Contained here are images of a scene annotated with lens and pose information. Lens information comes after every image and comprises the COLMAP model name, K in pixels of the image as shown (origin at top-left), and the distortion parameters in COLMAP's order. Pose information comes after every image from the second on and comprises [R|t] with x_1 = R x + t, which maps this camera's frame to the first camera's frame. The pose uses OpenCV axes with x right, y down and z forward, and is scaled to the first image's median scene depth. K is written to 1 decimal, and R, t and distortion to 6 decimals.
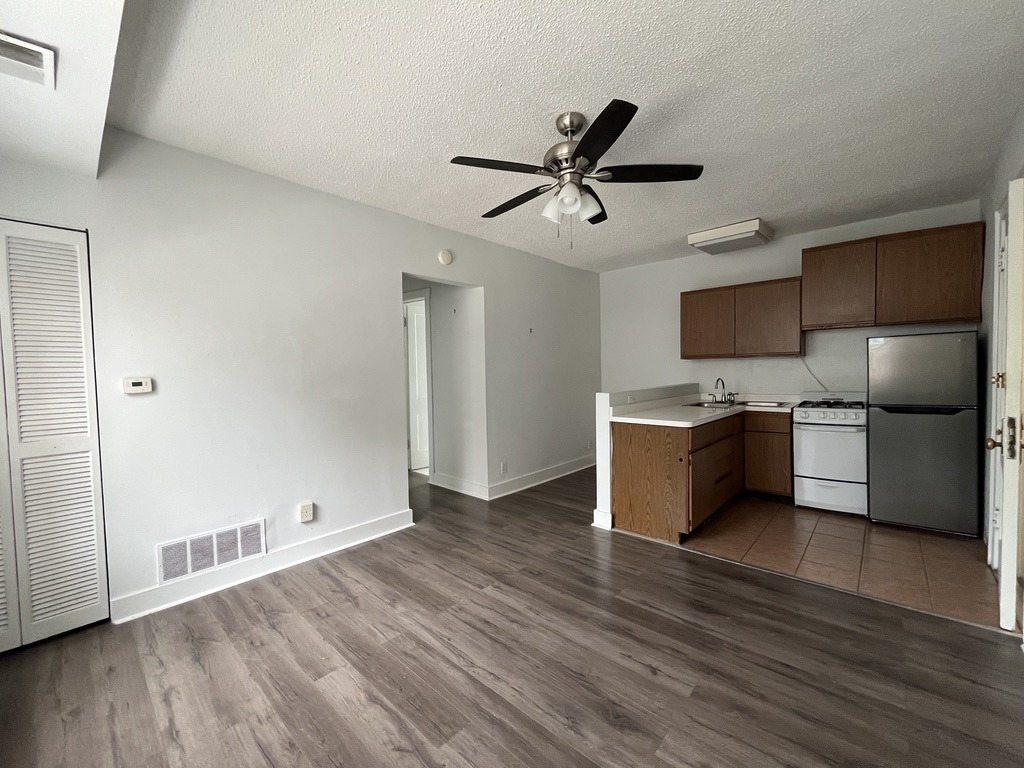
lens RADIAL K [[415.0, 0, 512.3], [0, 415.0, 386.3], [0, 0, 1]] dist [-0.001862, 0.000341]
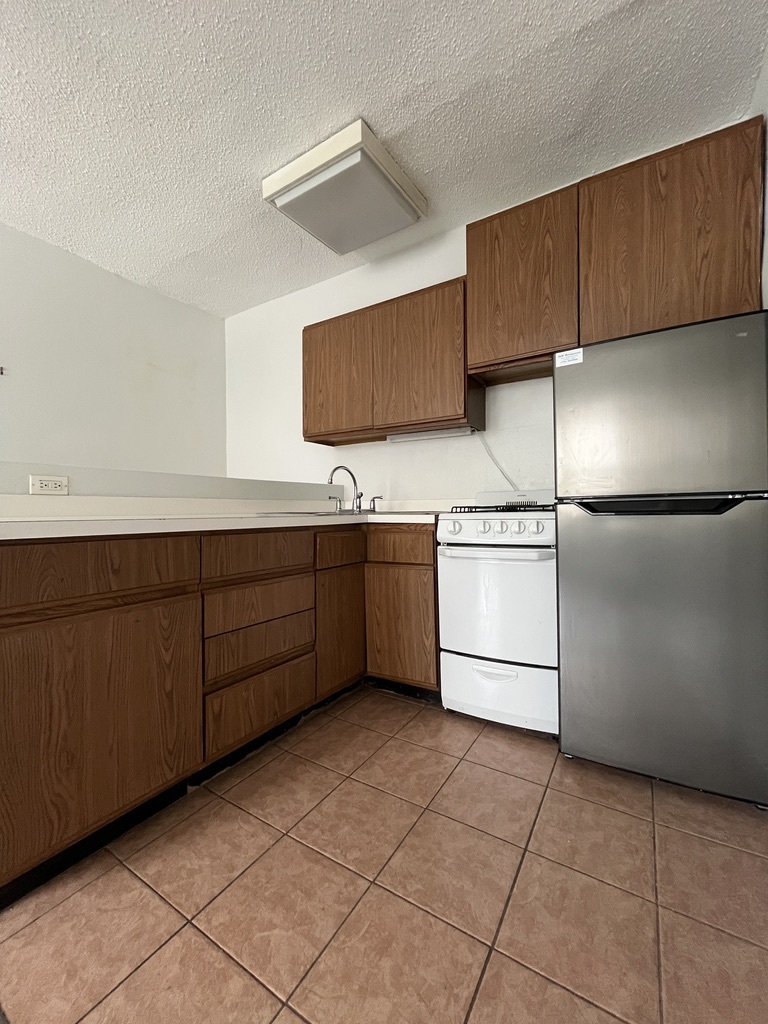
lens RADIAL K [[415.0, 0, 383.8], [0, 415.0, 512.2], [0, 0, 1]] dist [-0.001862, 0.000341]
pose [[0.983666, 0.013889, 0.179467, 0.774259], [-0.008123, 0.999428, -0.032820, 0.098768], [-0.179821, 0.030826, 0.983216, 0.767105]]
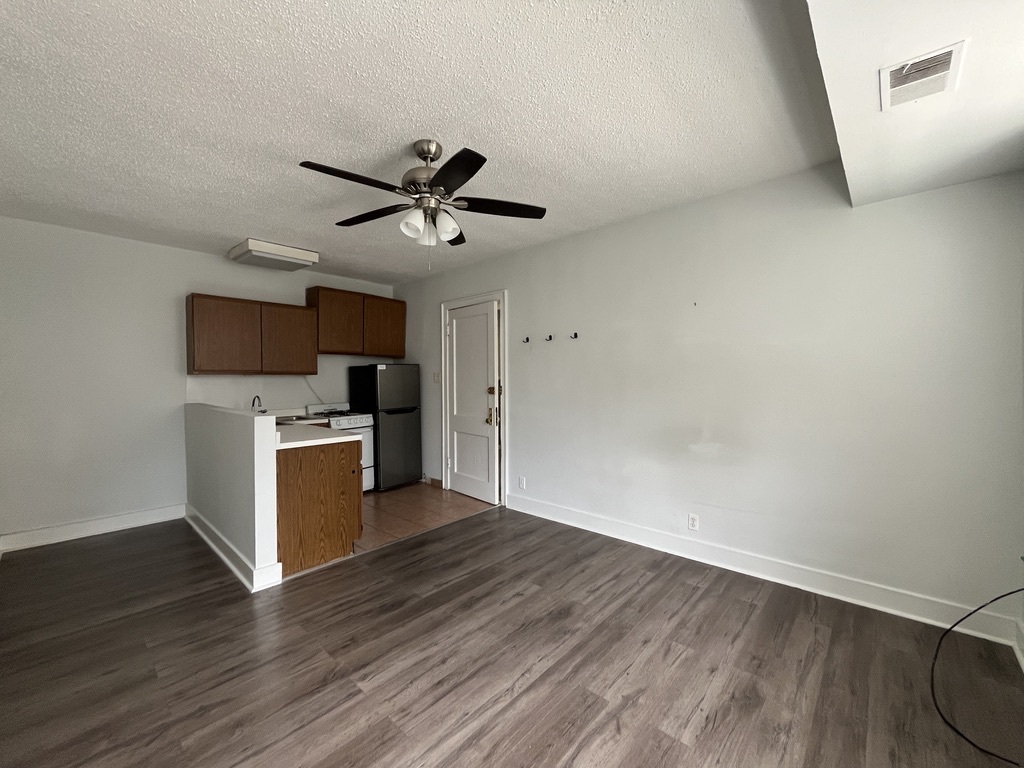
lens RADIAL K [[415.0, 0, 511.9], [0, 415.0, 386.7], [0, 0, 1]] dist [-0.001862, 0.000341]
pose [[-0.006343, -0.003854, 0.999972, -0.777265], [0.042441, 0.999090, 0.004120, -0.031917], [-0.999079, 0.042466, -0.006174, 0.707215]]
